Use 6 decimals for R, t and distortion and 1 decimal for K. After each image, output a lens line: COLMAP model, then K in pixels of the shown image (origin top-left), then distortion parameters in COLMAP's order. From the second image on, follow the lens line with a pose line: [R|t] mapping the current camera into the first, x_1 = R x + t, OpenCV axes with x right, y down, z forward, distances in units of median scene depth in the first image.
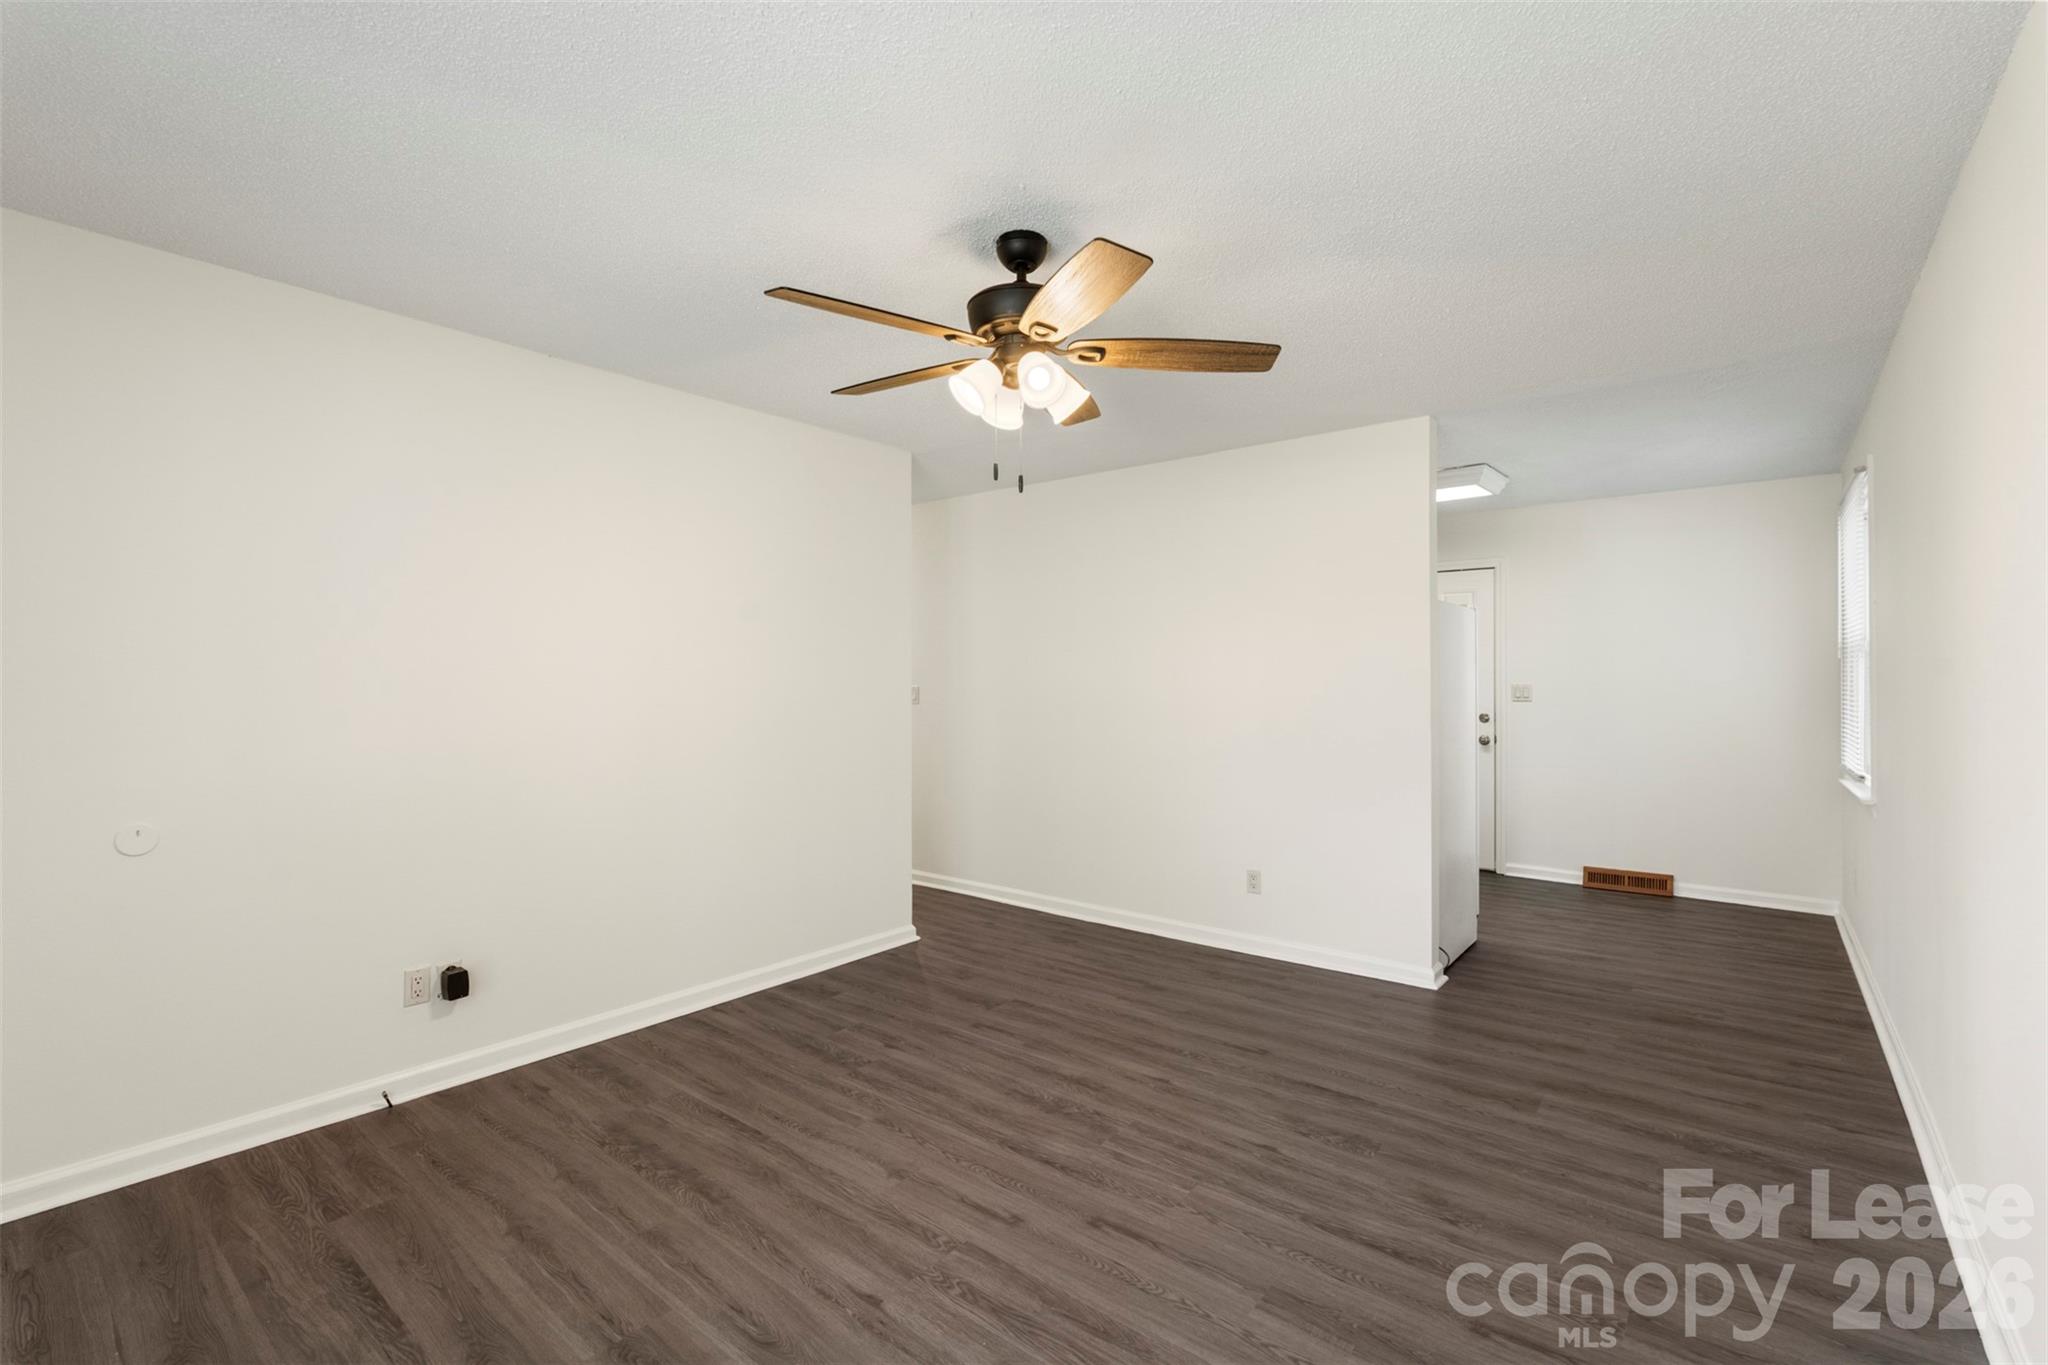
lens RADIAL K [[901.1, 0, 1025.1], [0, 901.1, 684.4], [0, 0, 1]] dist [-0.001459, -0.000504]
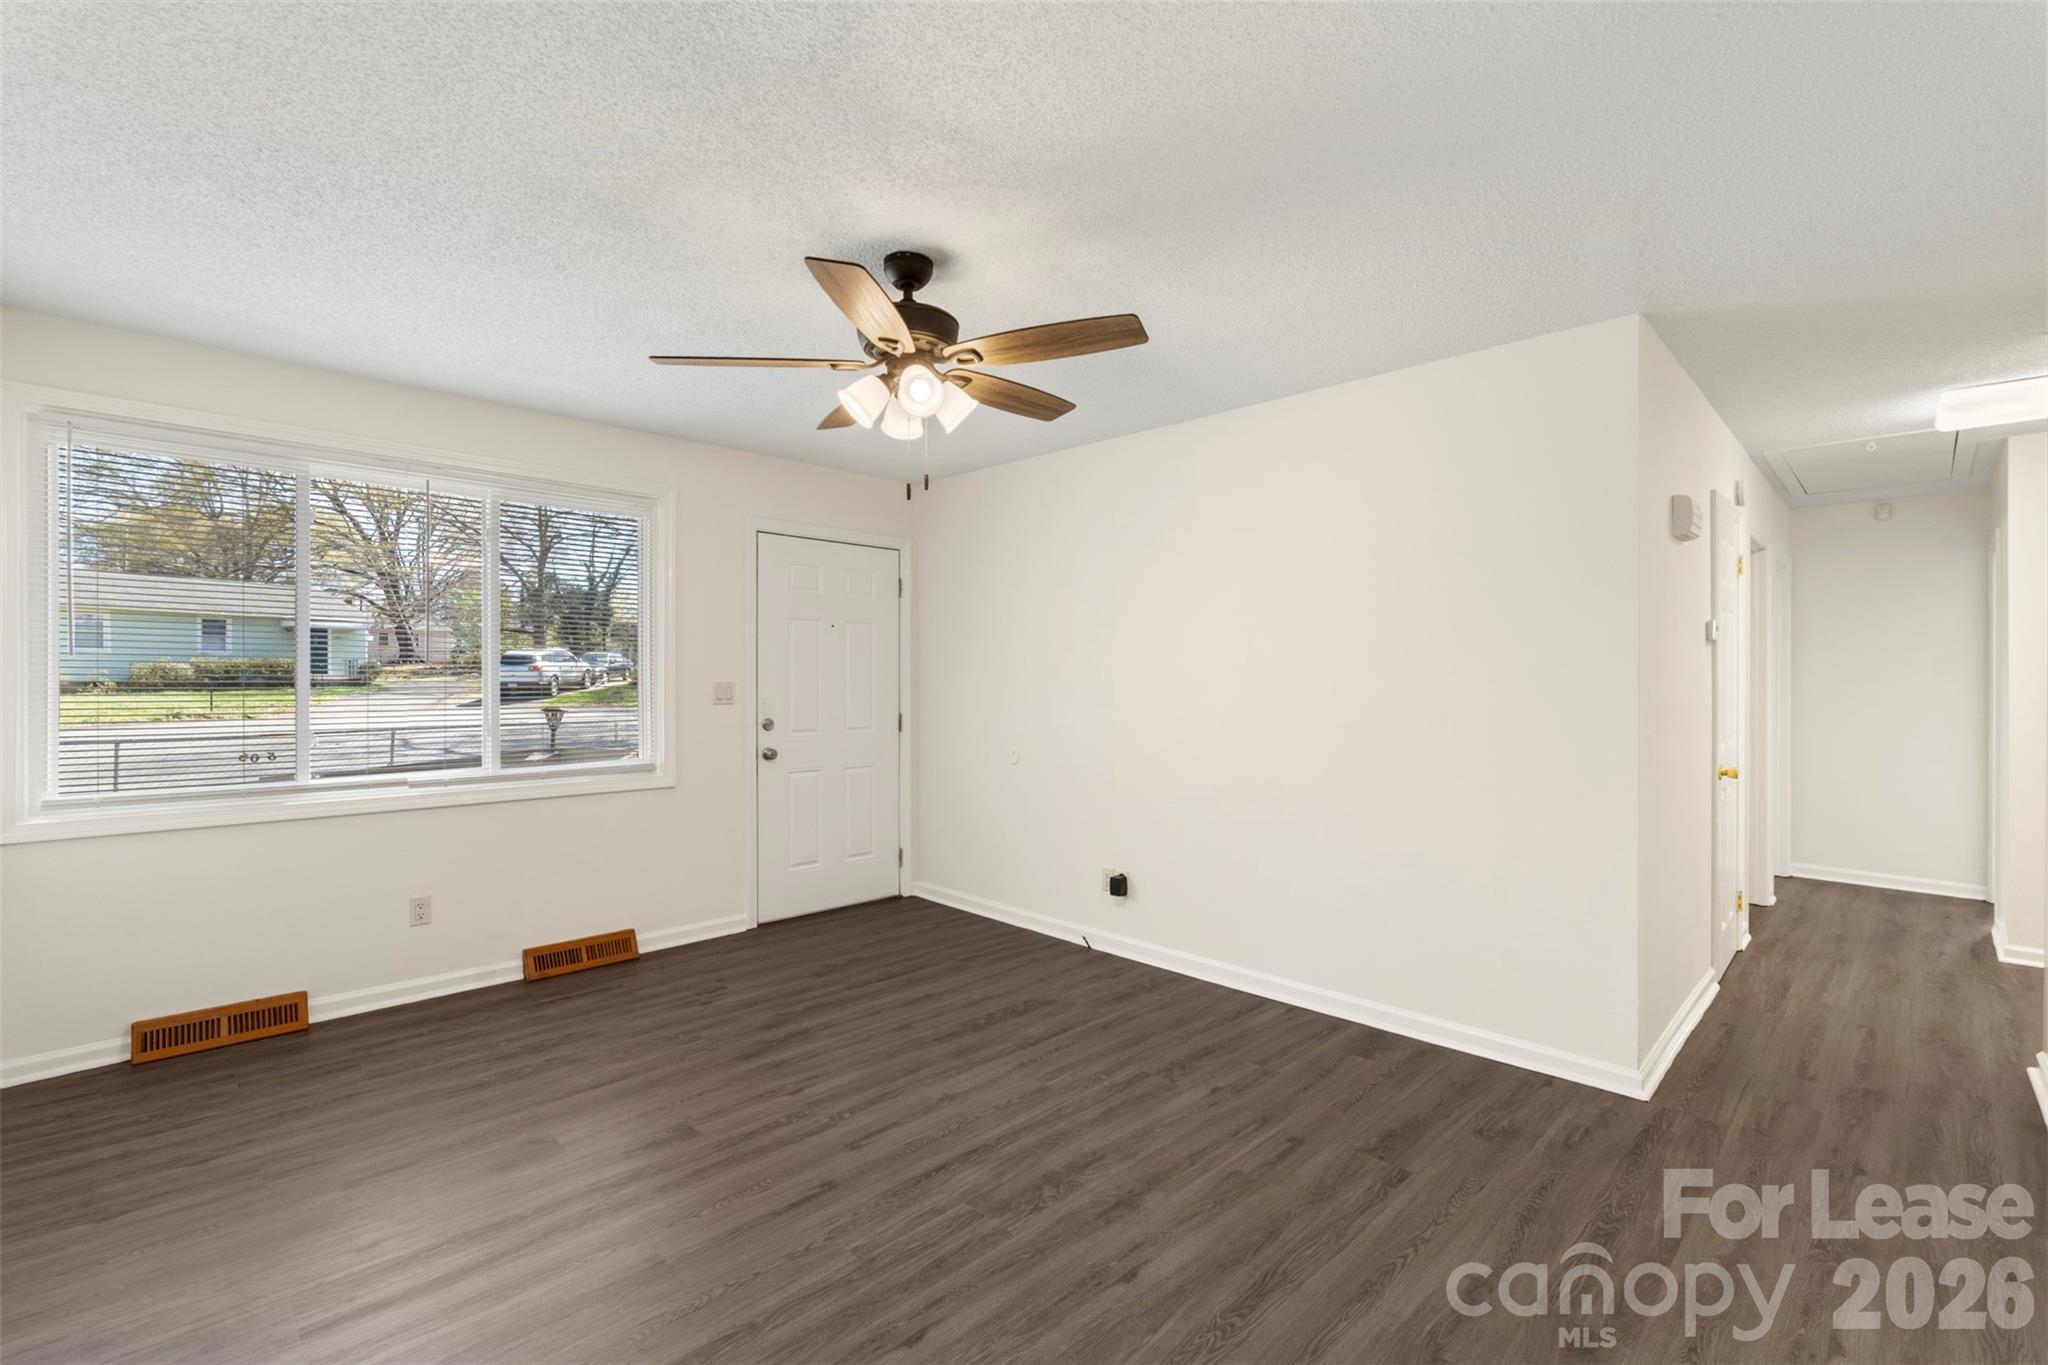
lens RADIAL K [[901.1, 0, 1020.5], [0, 901.1, 681.6], [0, 0, 1]] dist [-0.001459, -0.000504]
pose [[-0.108530, 0.005203, -0.994080, 0.880298], [-0.004926, 0.999971, 0.005772, -0.003967], [0.994081, 0.005523, -0.108501, 1.062082]]
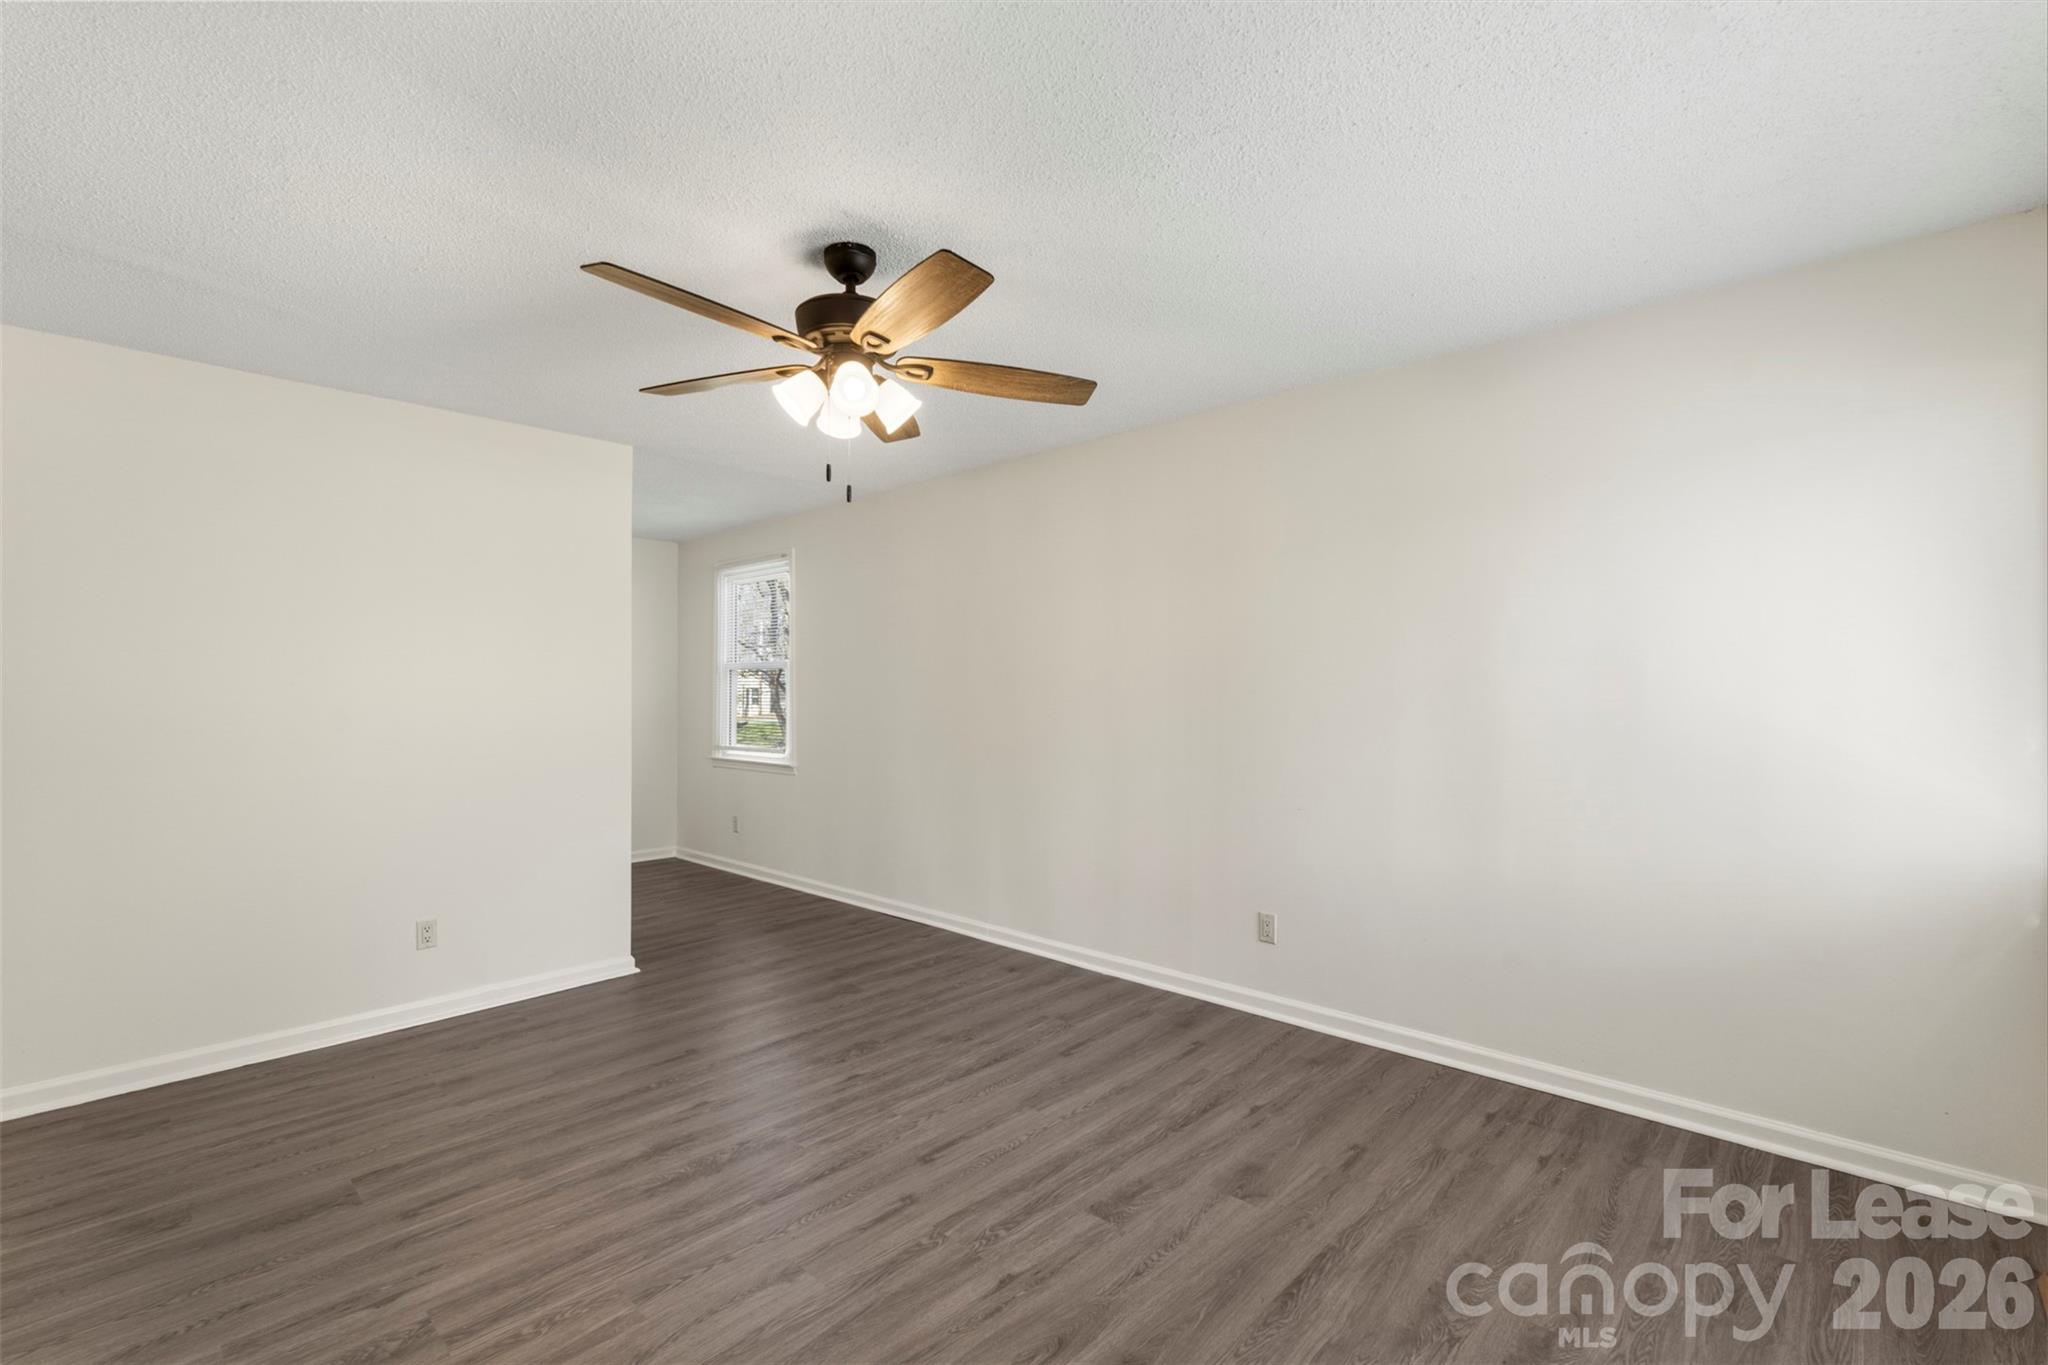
lens RADIAL K [[901.1, 0, 1032.3], [0, 901.1, 681.1], [0, 0, 1]] dist [-0.001459, -0.000504]
pose [[0.065170, 0.010444, 0.997820, -0.847062], [0.004972, 0.999929, -0.010790, -0.000558], [-0.997862, 0.005665, 0.065113, 0.624442]]
